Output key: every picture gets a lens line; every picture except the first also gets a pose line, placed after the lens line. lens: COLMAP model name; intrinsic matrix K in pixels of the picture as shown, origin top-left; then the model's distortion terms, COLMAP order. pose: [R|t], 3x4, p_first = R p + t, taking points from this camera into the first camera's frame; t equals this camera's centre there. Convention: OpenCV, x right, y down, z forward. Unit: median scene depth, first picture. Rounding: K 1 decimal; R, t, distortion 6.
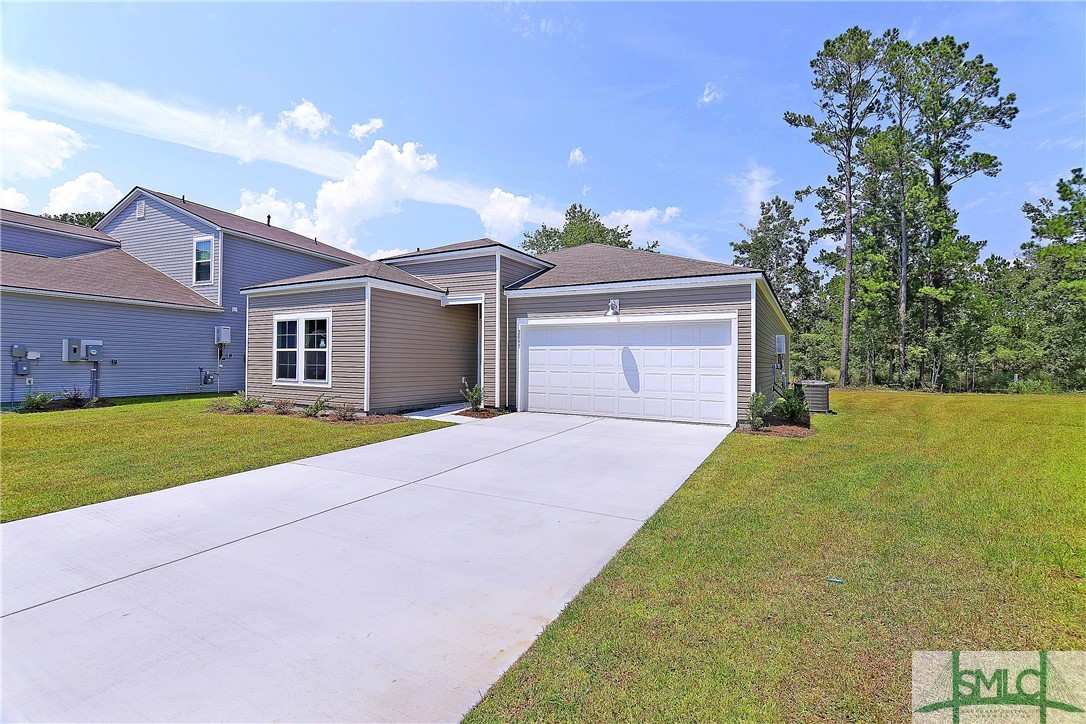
lens RADIAL K [[488.8, 0, 562.4], [0, 488.8, 361.3], [0, 0, 1]] dist [-0.003785, -0.006227]
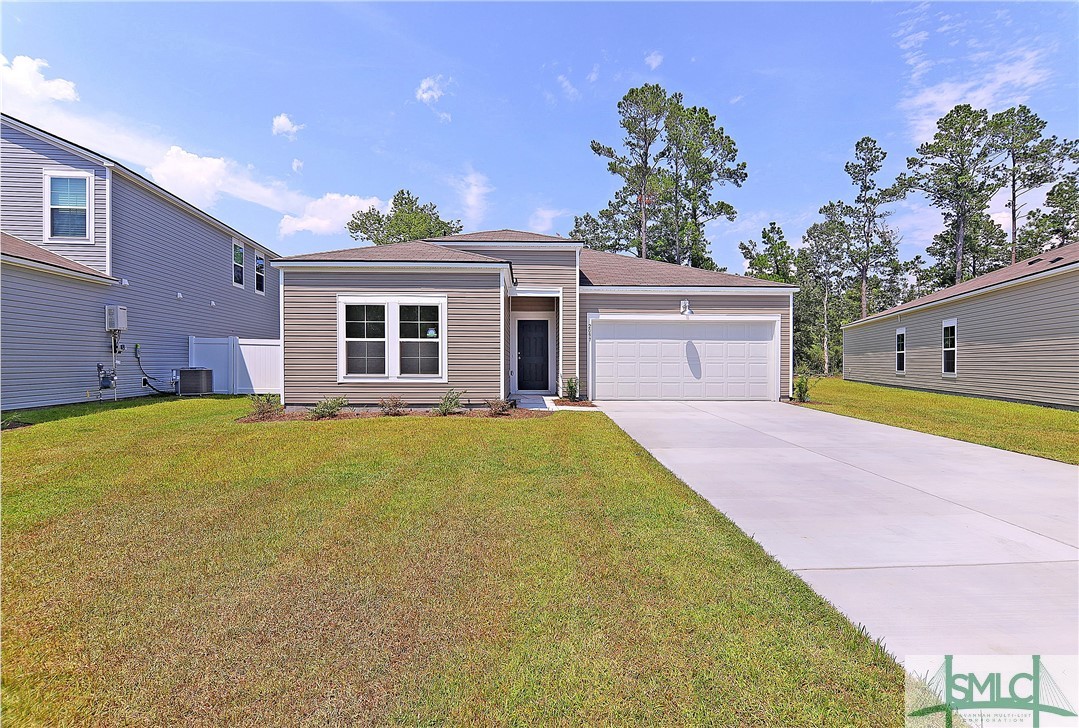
lens RADIAL K [[485.6, 0, 542.7], [0, 485.6, 372.9], [0, 0, 1]] dist [-0.003785, -0.006227]
pose [[0.872391, -0.020281, 0.488388, -0.697243], [0.004750, 0.999443, 0.033019, 0.007062], [-0.488786, -0.026486, 0.872002, 0.125542]]
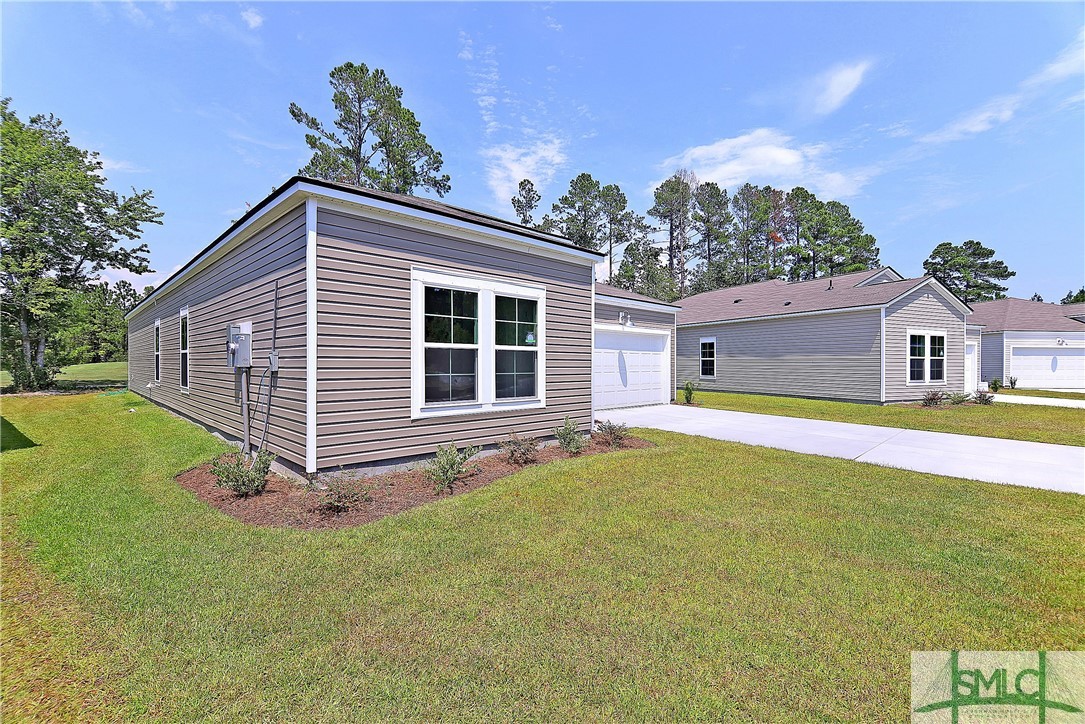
lens RADIAL K [[488.3, 0, 535.9], [0, 488.3, 361.6], [0, 0, 1]] dist [-0.003785, -0.006227]
pose [[0.310362, -0.006526, 0.950596, -1.011267], [-0.002896, 0.999965, 0.007811, -0.010960], [-0.950614, -0.005177, 0.310332, 0.746212]]
